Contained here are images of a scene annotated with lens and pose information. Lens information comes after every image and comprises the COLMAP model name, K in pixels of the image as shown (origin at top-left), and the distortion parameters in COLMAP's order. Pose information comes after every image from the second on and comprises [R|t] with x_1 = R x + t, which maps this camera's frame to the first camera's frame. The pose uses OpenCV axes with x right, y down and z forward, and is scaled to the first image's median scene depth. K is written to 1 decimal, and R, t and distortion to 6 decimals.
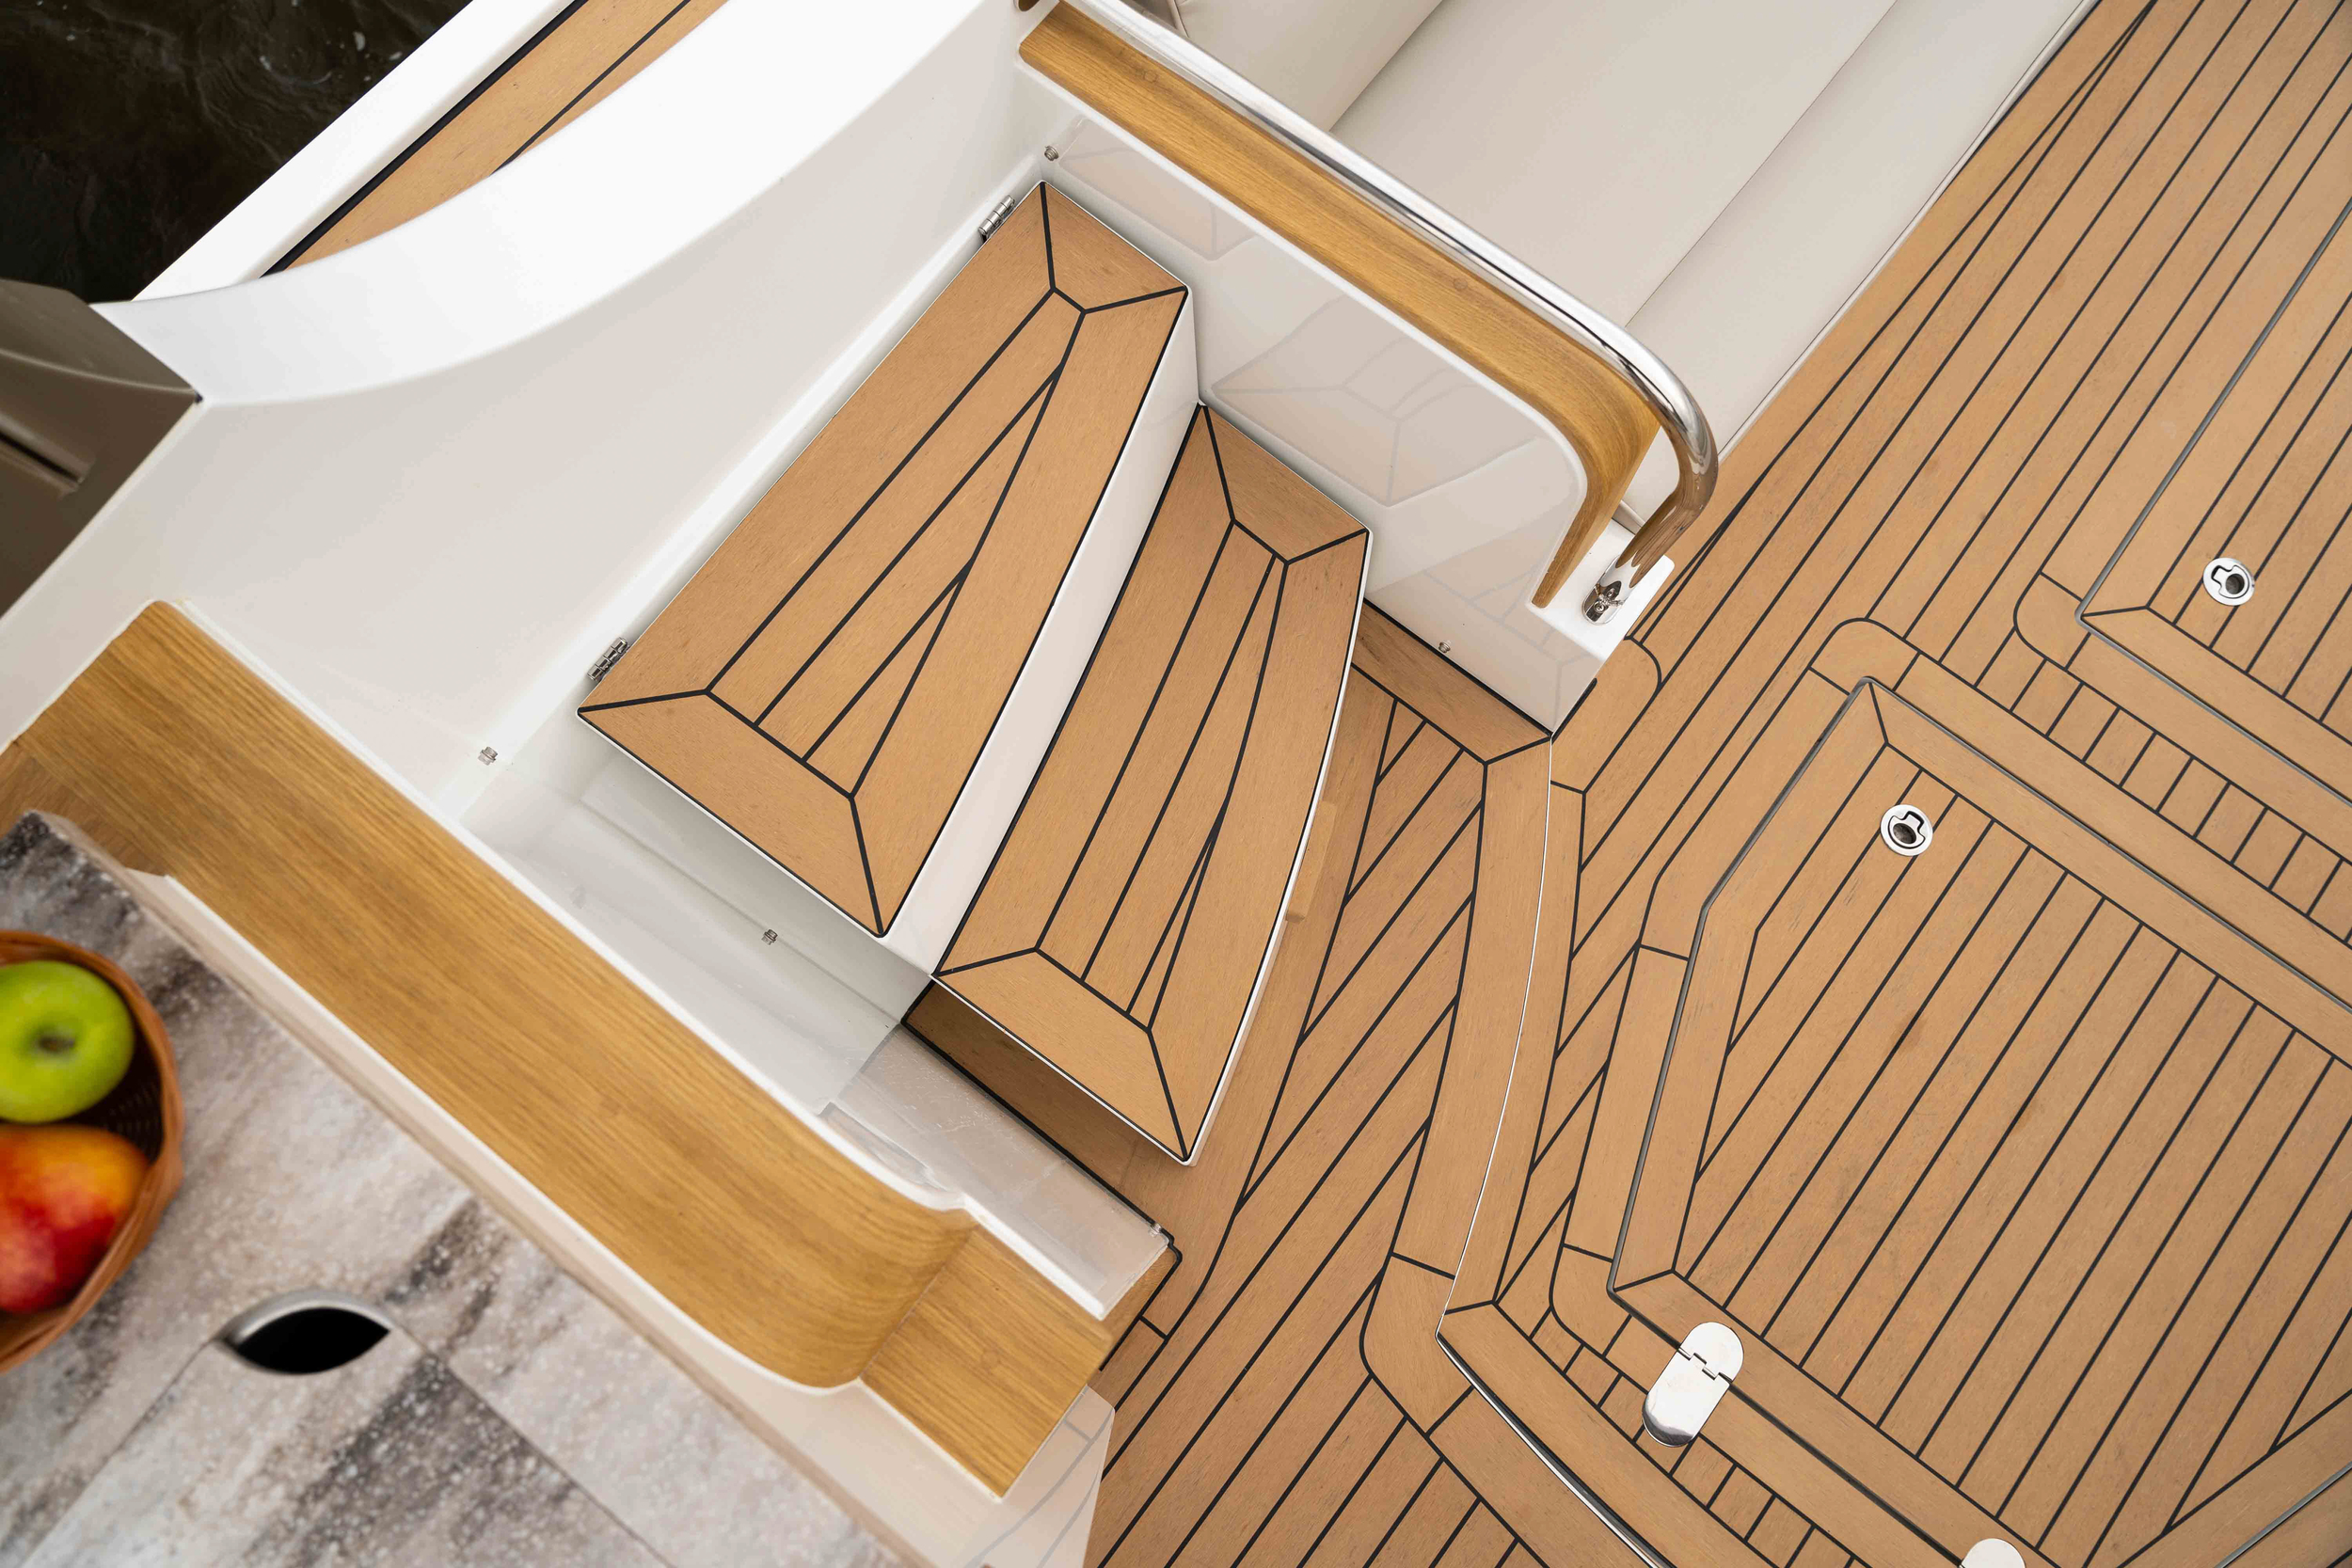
lens RADIAL K [[1572.8, 0, 1176.0], [0, 1572.8, 784.0], [0, 0, 1]] dist [-0.001469, -0.018327]
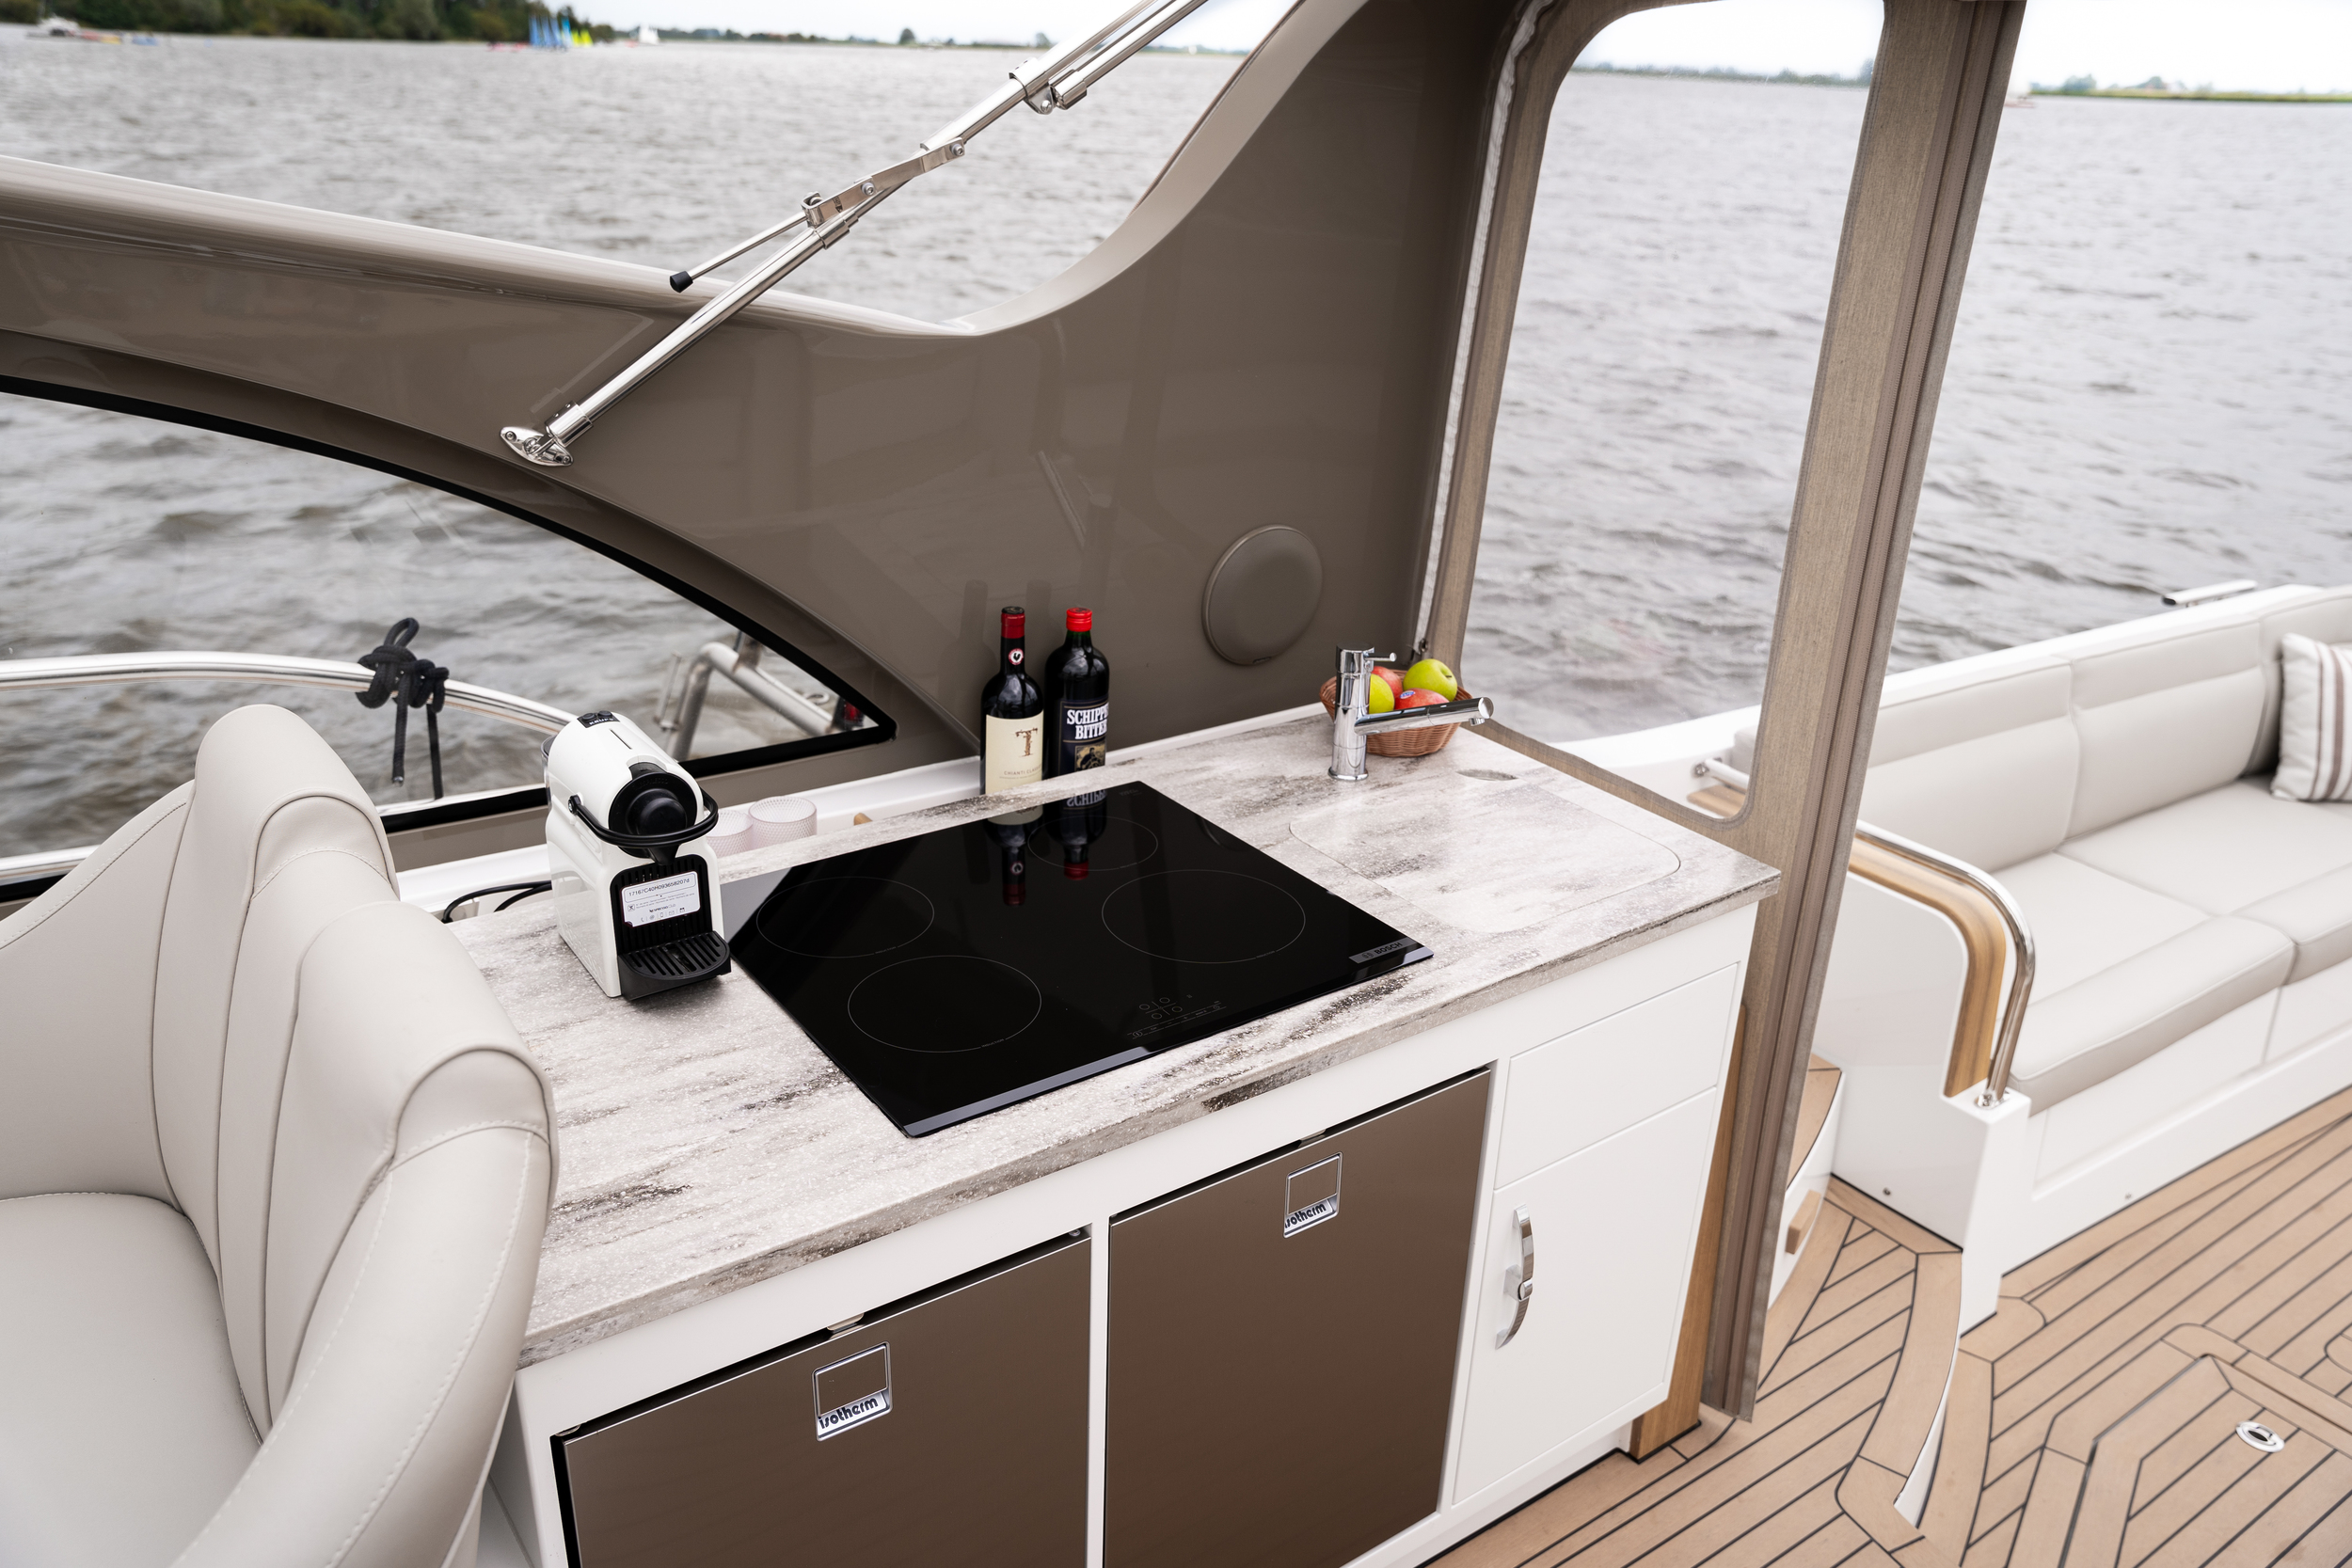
lens RADIAL K [[1794.2, 0, 1176.0], [0, 1794.2, 784.0], [0, 0, 1]] dist [-0.009429, 0.002968]
pose [[0.957519, 0.151216, -0.245541, -0.123885], [-0.287754, 0.556594, -0.779359, 1.240940], [0.018815, 0.816907, 0.576463, -0.343724]]
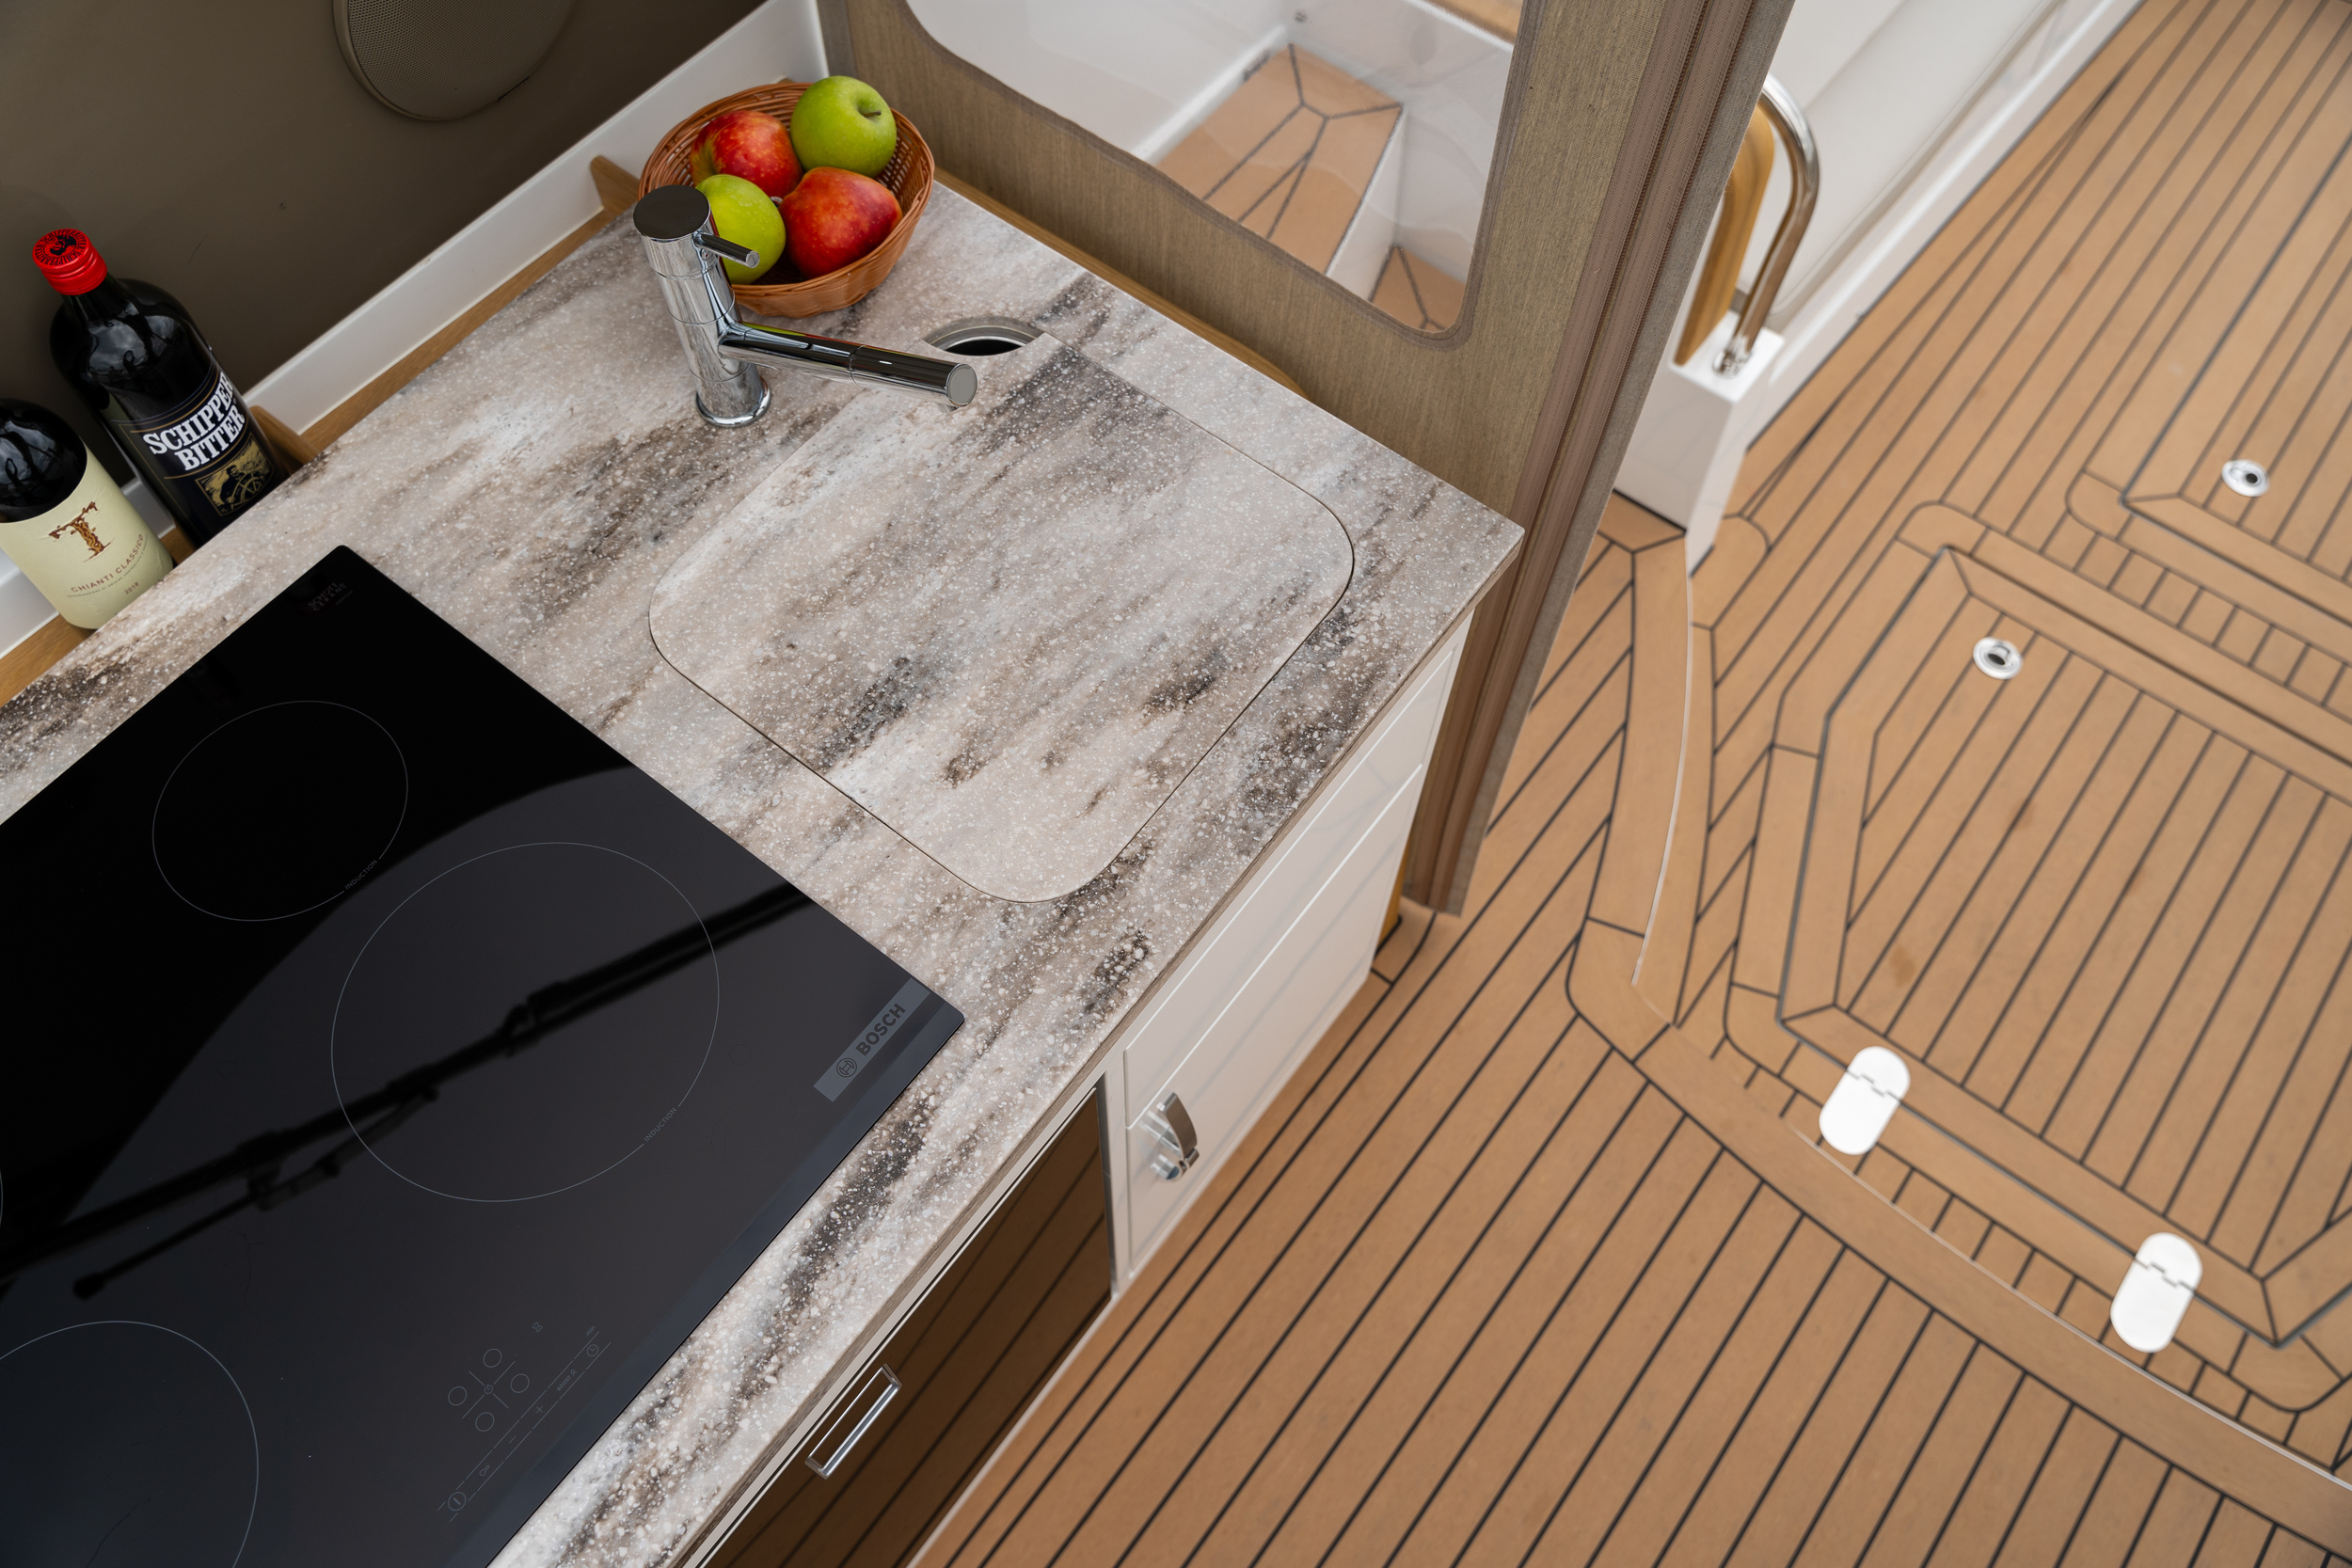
lens RADIAL K [[1805.1, 0, 1176.0], [0, 1805.1, 784.0], [0, 0, 1]] dist [-0.002470, -0.014006]
pose [[0.999811, 0.005745, 0.018571, -0.165460], [-0.000349, 0.960486, -0.278329, 0.519757], [-0.019436, 0.278269, 0.960306, -0.233461]]
